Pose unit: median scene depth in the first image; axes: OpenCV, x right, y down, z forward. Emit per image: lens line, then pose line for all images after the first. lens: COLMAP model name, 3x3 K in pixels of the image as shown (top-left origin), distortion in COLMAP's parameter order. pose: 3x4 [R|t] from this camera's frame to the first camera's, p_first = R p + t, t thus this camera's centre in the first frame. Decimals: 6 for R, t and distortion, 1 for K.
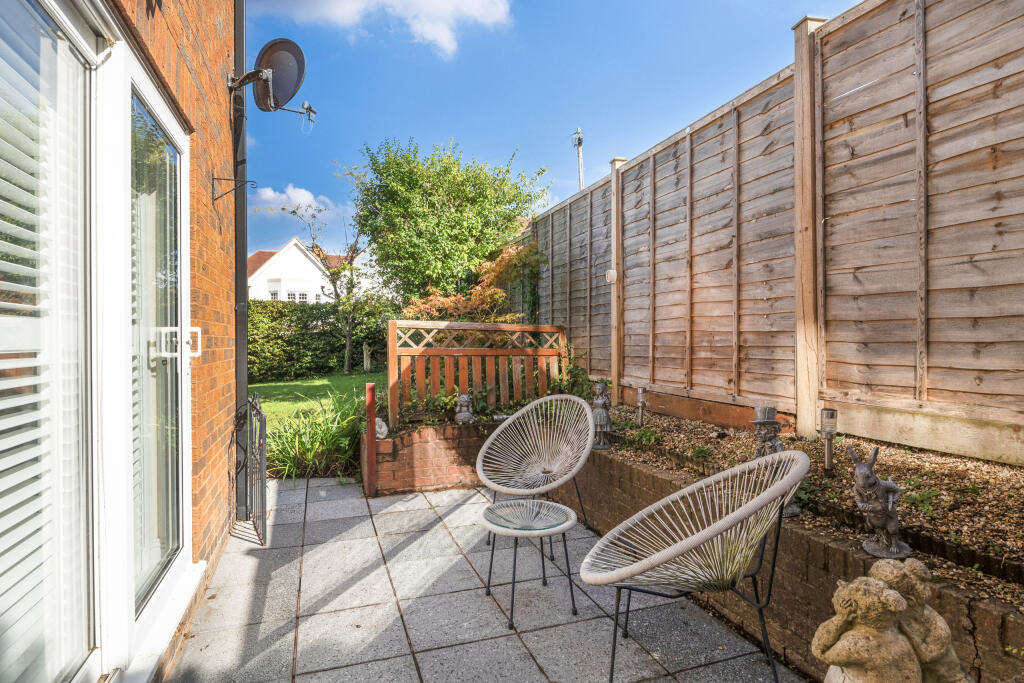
lens RADIAL K [[534.8, 0, 505.5], [0, 534.8, 339.6], [0, 0, 1]] dist [0.000852, -0.001942]
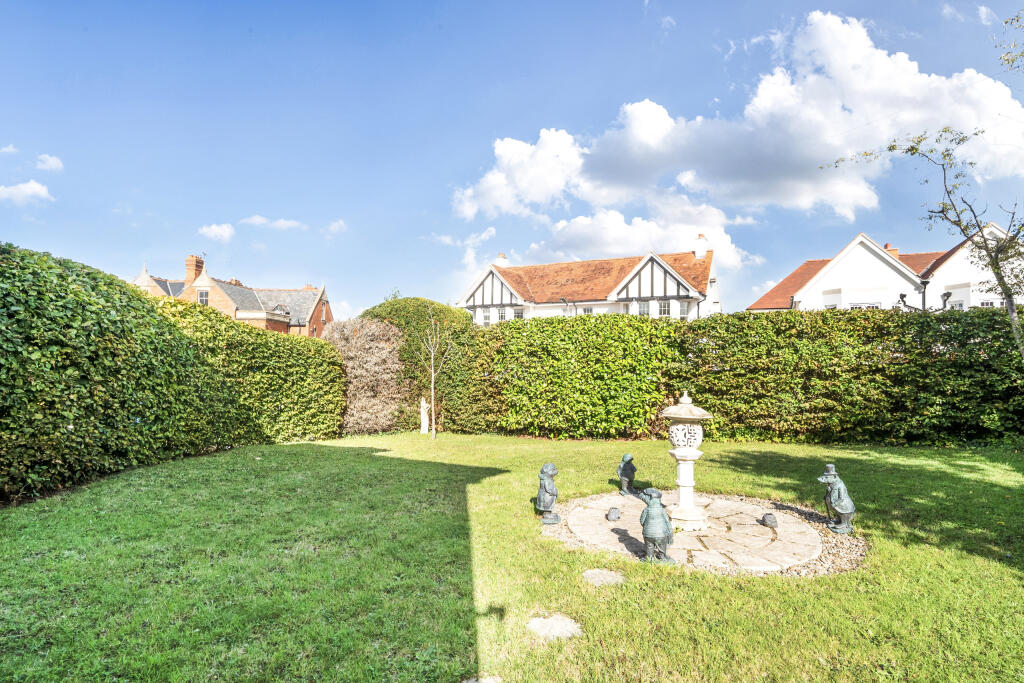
lens RADIAL K [[534.8, 0, 505.5], [0, 534.8, 339.6], [0, 0, 1]] dist [0.000852, -0.001942]
pose [[0.603548, -0.016896, -0.797148, -0.195739], [-0.021199, 0.999082, -0.037226, -0.007413], [0.797045, 0.039366, 0.602636, 0.306803]]
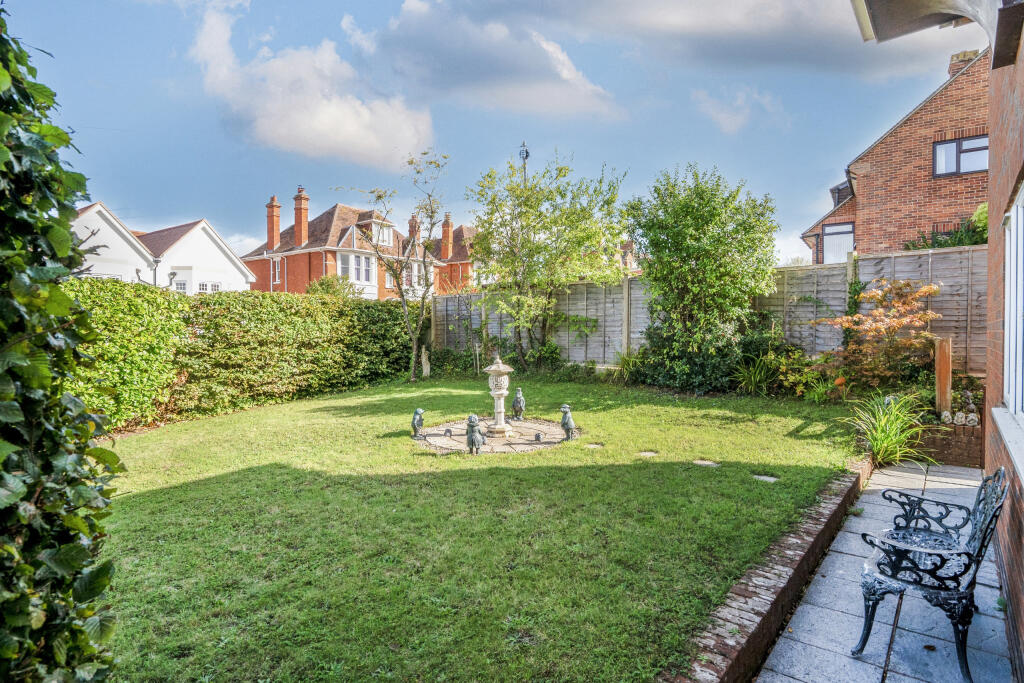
lens RADIAL K [[534.8, 0, 505.5], [0, 534.8, 339.6], [0, 0, 1]] dist [0.000852, -0.001942]
pose [[0.864416, -0.004861, 0.502753, -0.611081], [0.002248, 0.999981, 0.005804, -0.010186], [-0.502771, -0.003887, 0.864411, 0.136400]]
